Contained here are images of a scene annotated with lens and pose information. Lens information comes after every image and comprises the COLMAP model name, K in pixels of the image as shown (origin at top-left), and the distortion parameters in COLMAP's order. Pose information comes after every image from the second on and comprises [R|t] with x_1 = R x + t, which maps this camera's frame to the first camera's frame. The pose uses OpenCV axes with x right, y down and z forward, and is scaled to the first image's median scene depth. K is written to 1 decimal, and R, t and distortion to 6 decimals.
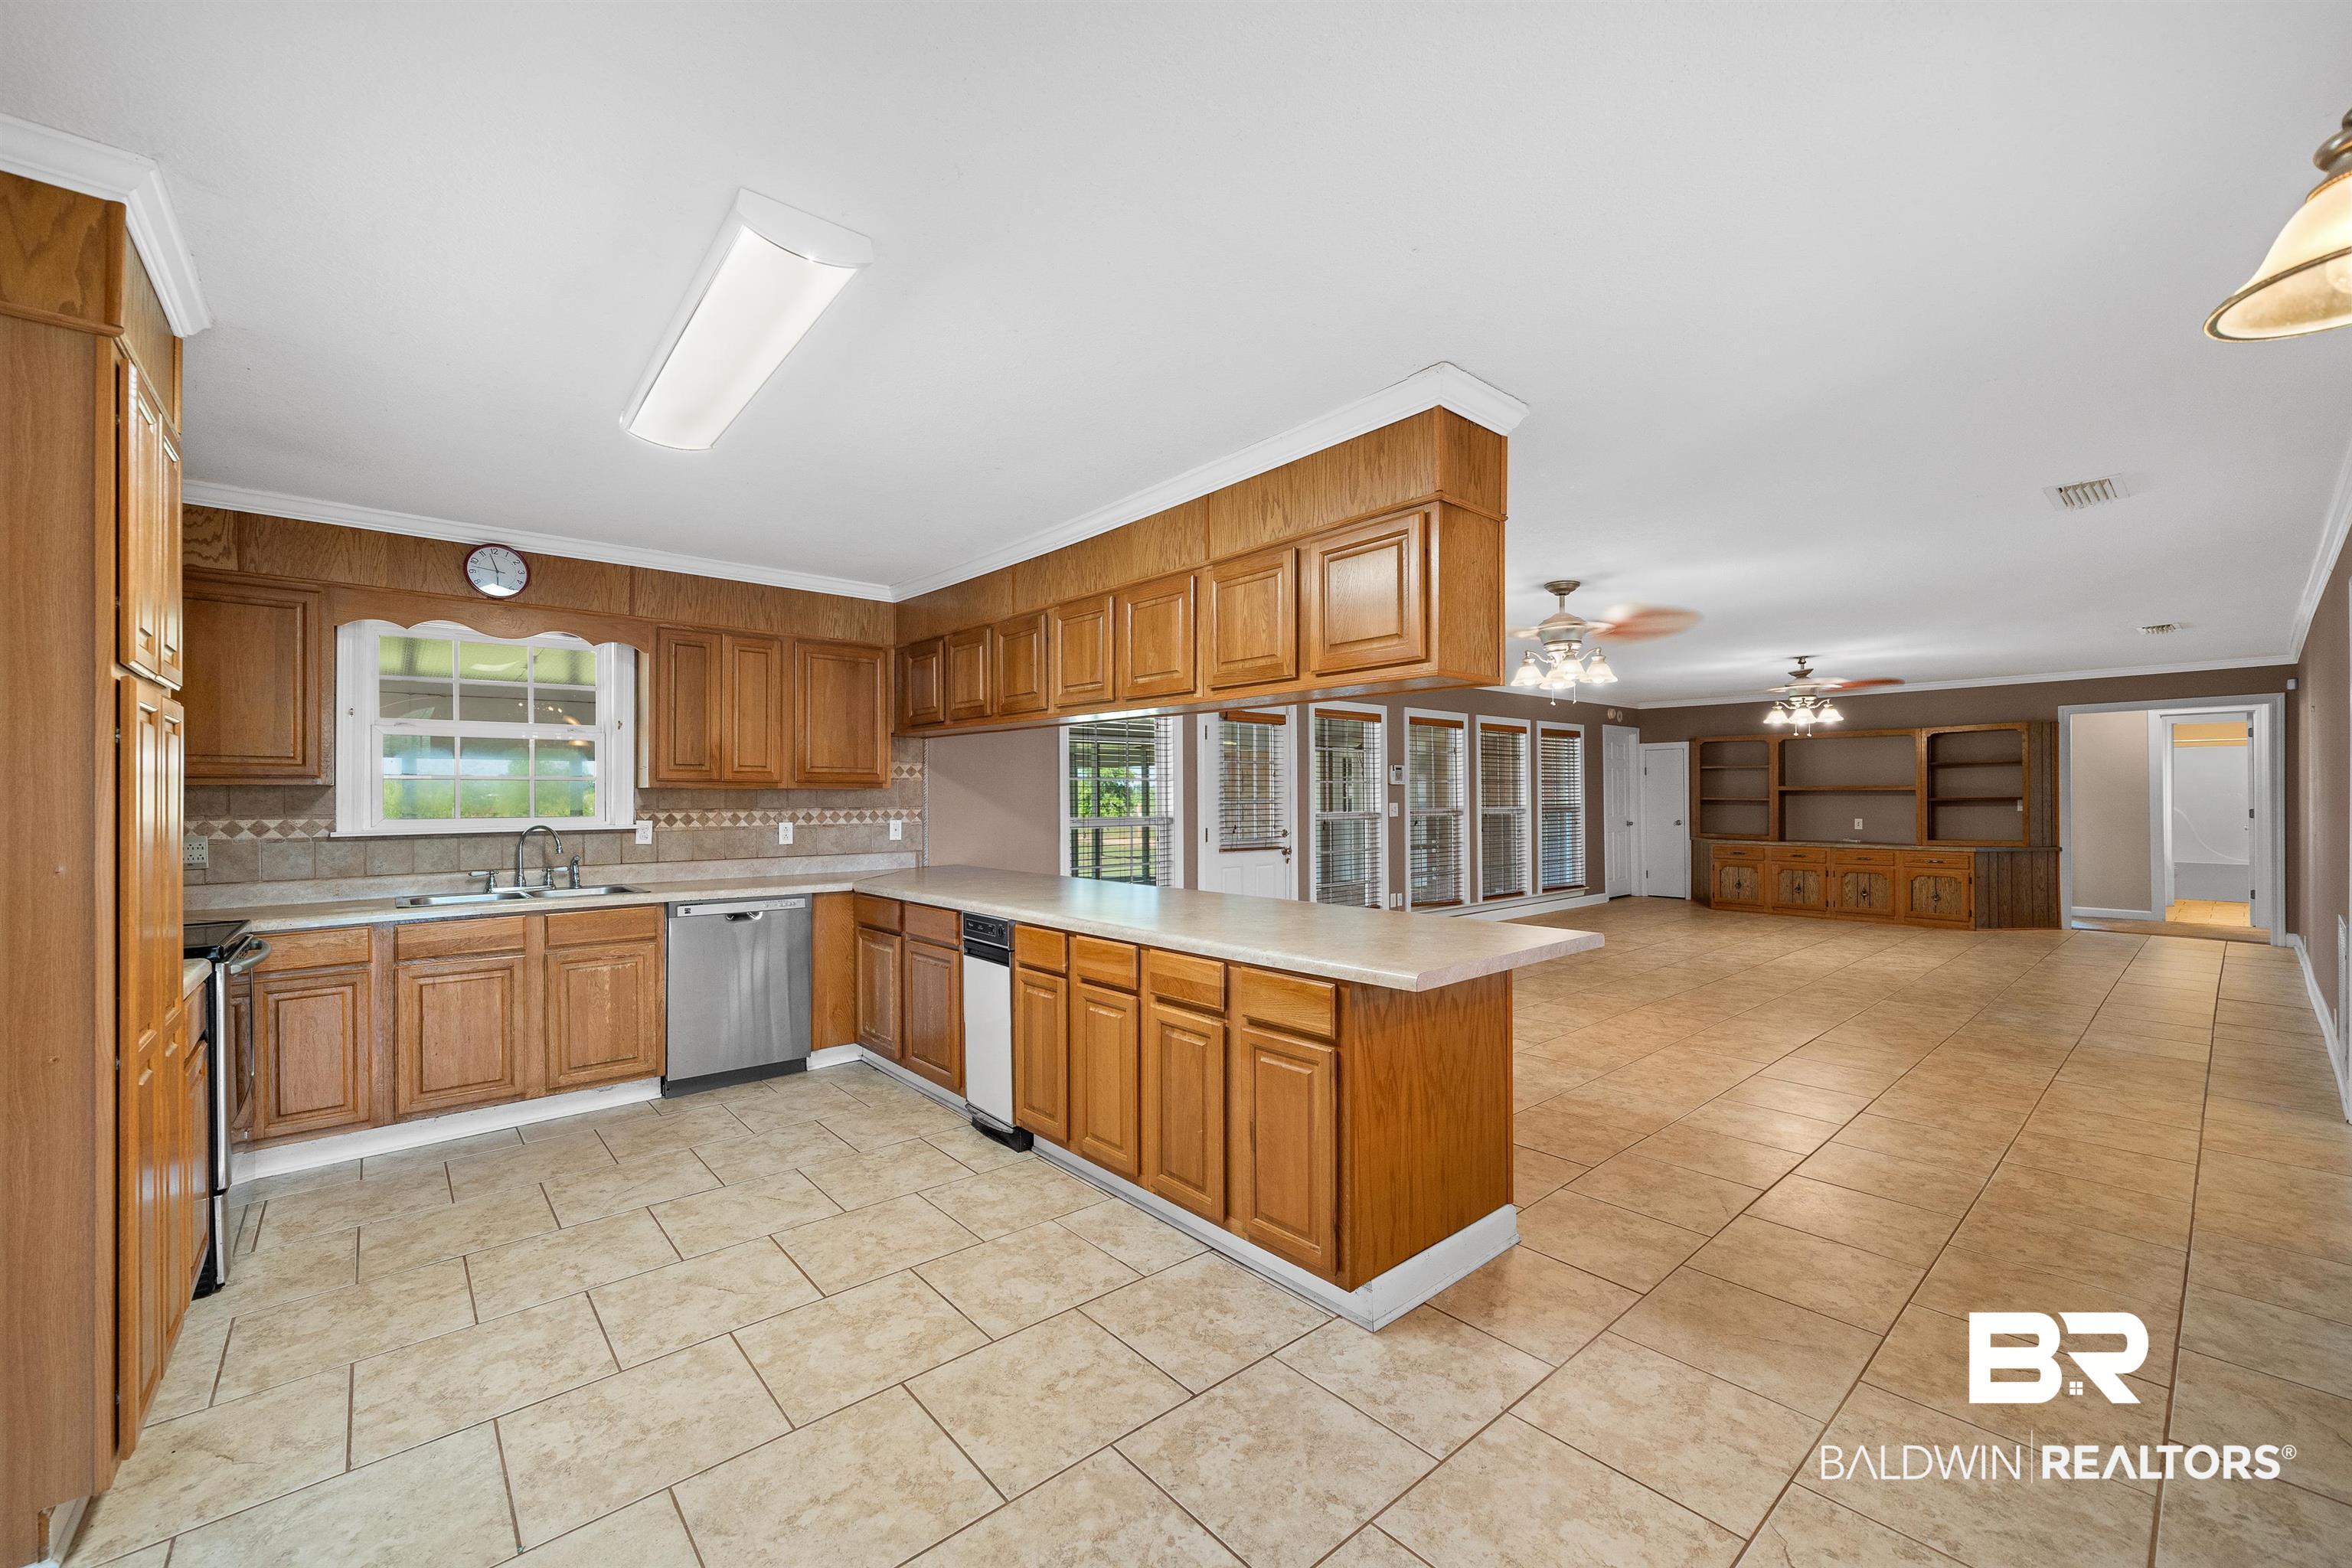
lens RADIAL K [[932.6, 0, 1179.8], [0, 932.6, 802.1], [0, 0, 1]] dist [0.001611, -0.000168]
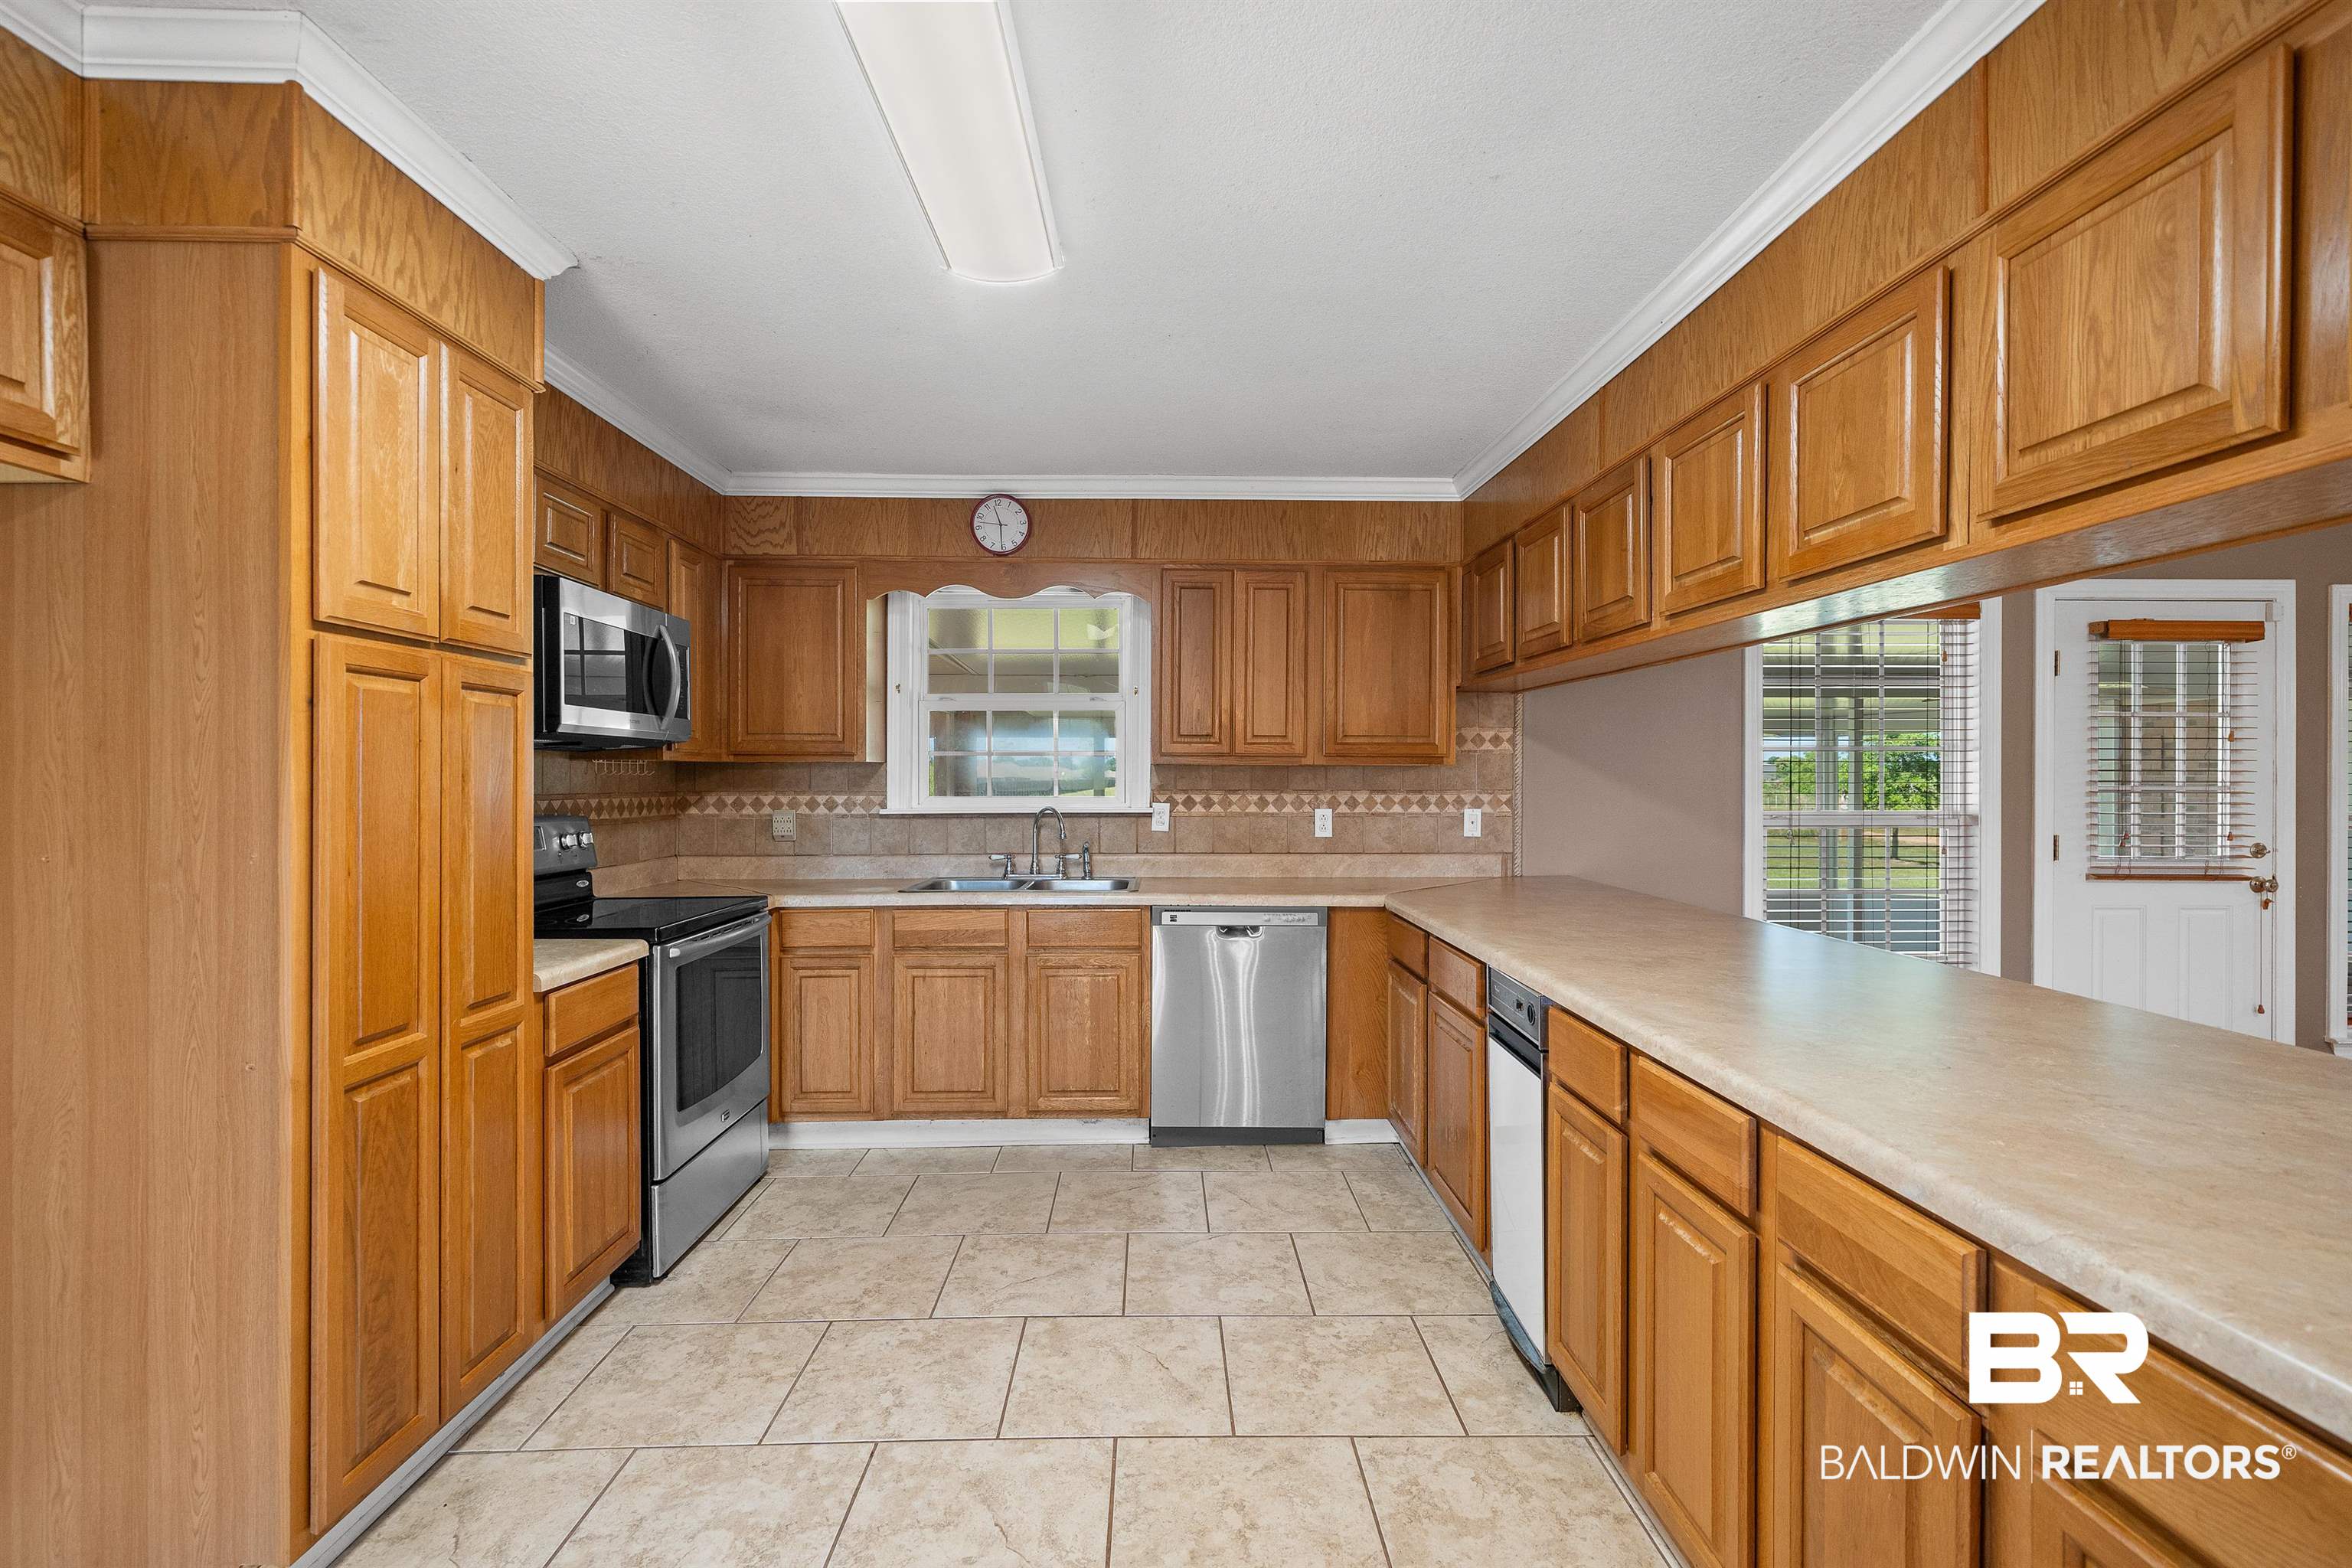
lens RADIAL K [[1043.9, 0, 1167.3], [0, 1043.9, 783.0], [0, 0, 1]] dist [0.001506, -0.000048]
pose [[0.765203, 0.009110, -0.643725, 0.037828], [-0.008214, 0.999957, 0.004387, -0.002624], [0.643737, 0.001931, 0.765245, 0.283203]]
